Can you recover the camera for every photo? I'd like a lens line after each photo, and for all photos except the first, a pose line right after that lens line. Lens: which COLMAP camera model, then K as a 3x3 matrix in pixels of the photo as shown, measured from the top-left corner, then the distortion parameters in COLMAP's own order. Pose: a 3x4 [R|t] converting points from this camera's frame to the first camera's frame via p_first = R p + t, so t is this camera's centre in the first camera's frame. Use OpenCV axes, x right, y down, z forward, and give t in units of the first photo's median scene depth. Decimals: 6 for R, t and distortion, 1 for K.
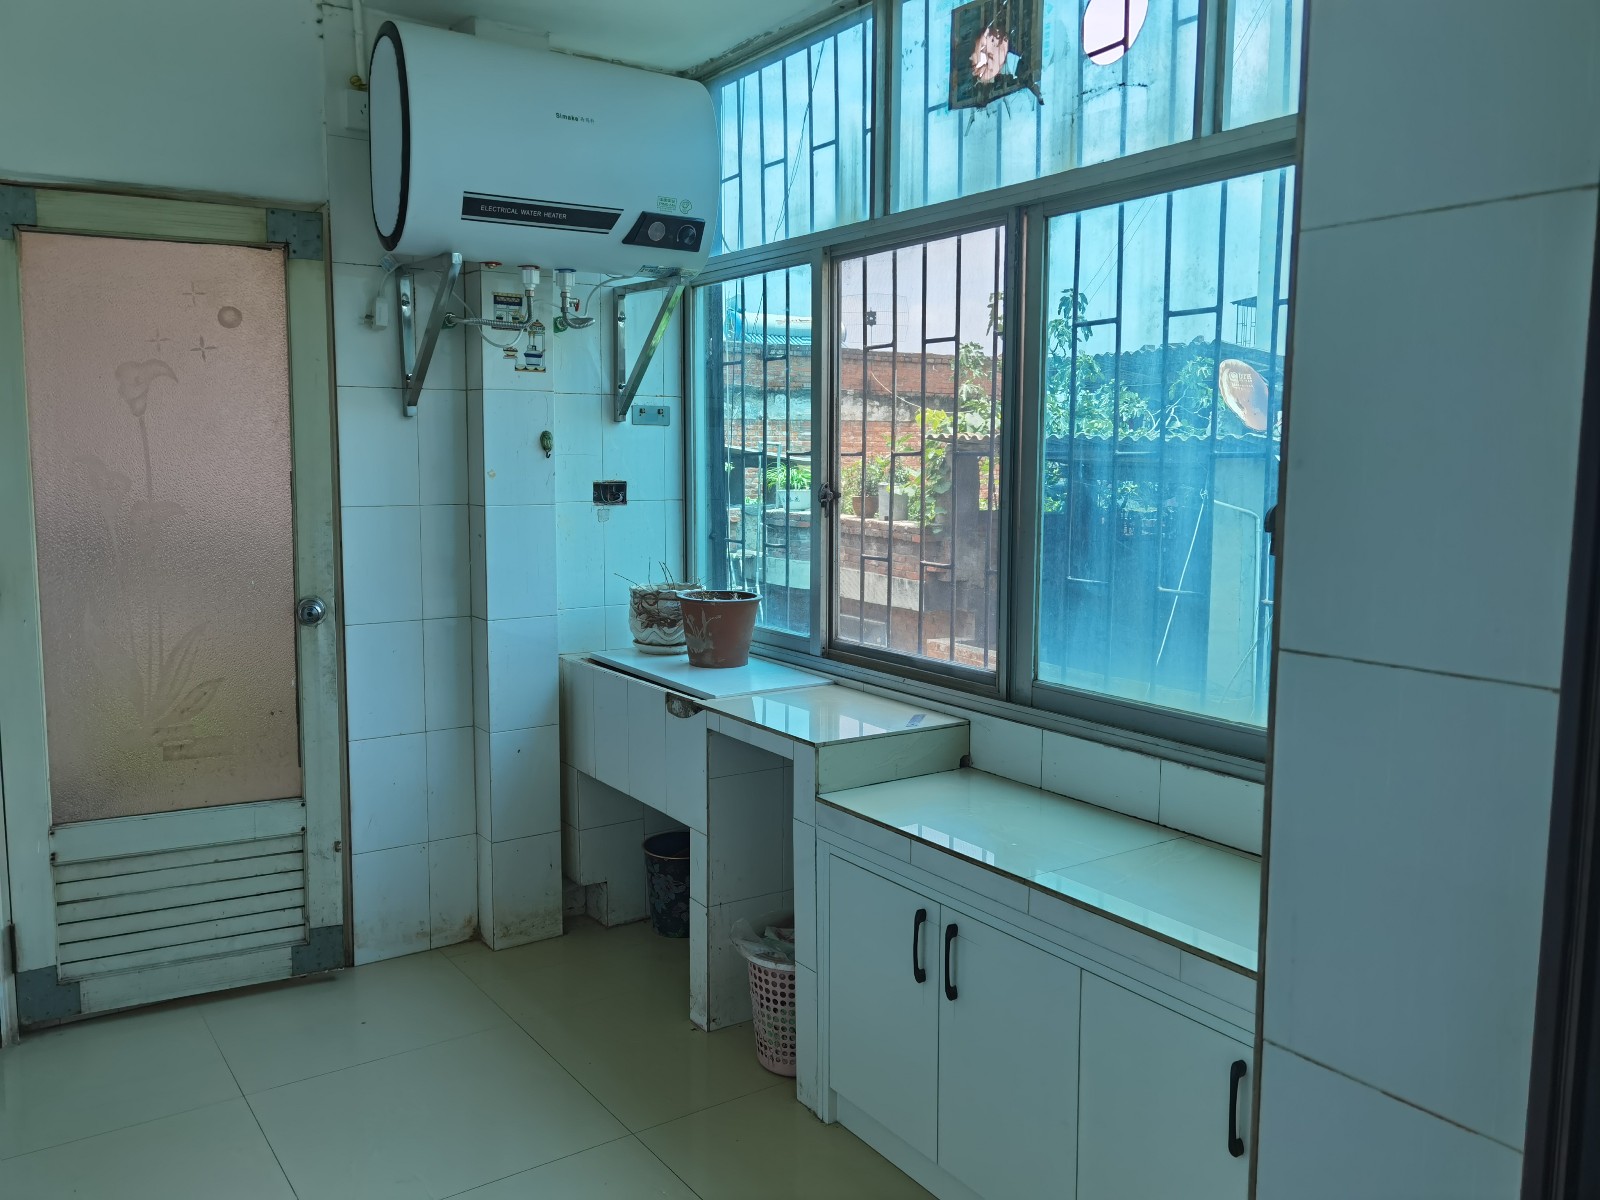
lens RADIAL K [[1261.2, 0, 800.0], [0, 1261.2, 600.0], [0, 0, 1]] dist [0.033342, -0.046903]
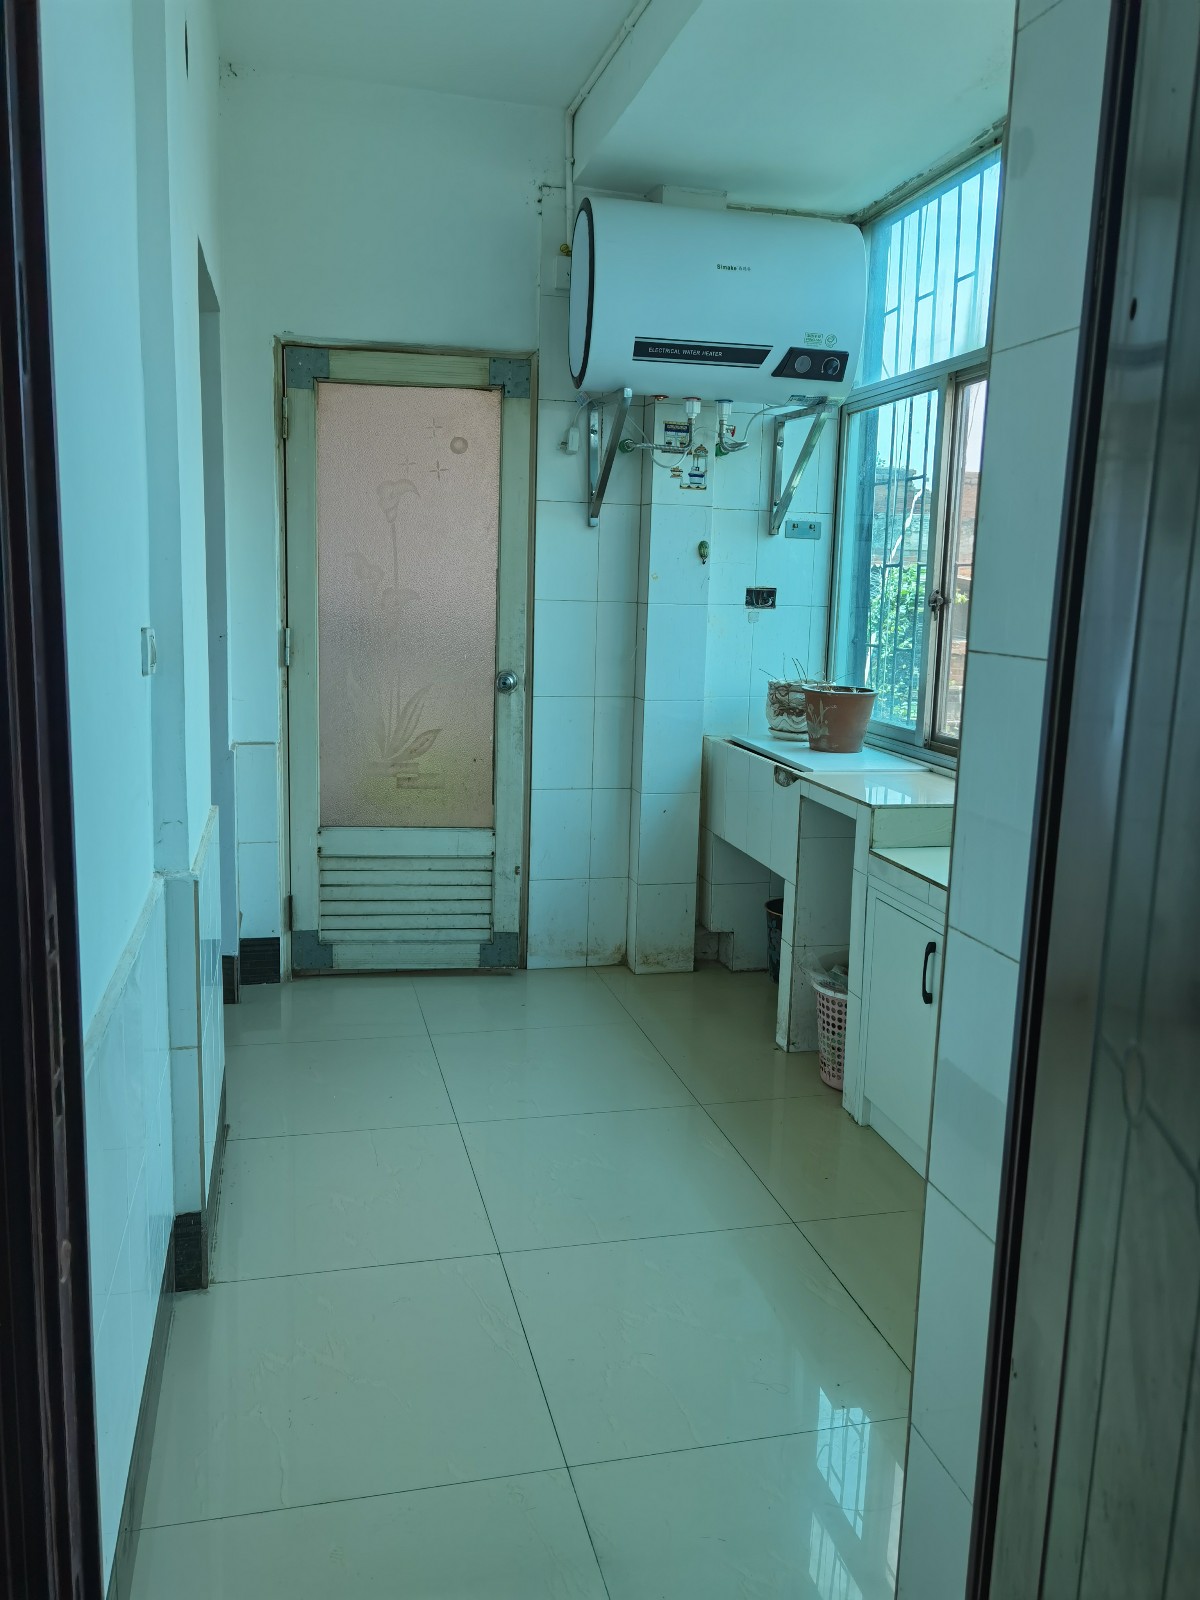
lens RADIAL K [[1223.9, 0, 600.0], [0, 1223.9, 800.0], [0, 0, 1]] dist [0.005407, 0.003398]
pose [[0.937813, 0.083918, -0.336844, 0.119772], [-0.063912, 0.995493, 0.070070, 0.034291], [0.341206, -0.044184, 0.938950, -0.117286]]
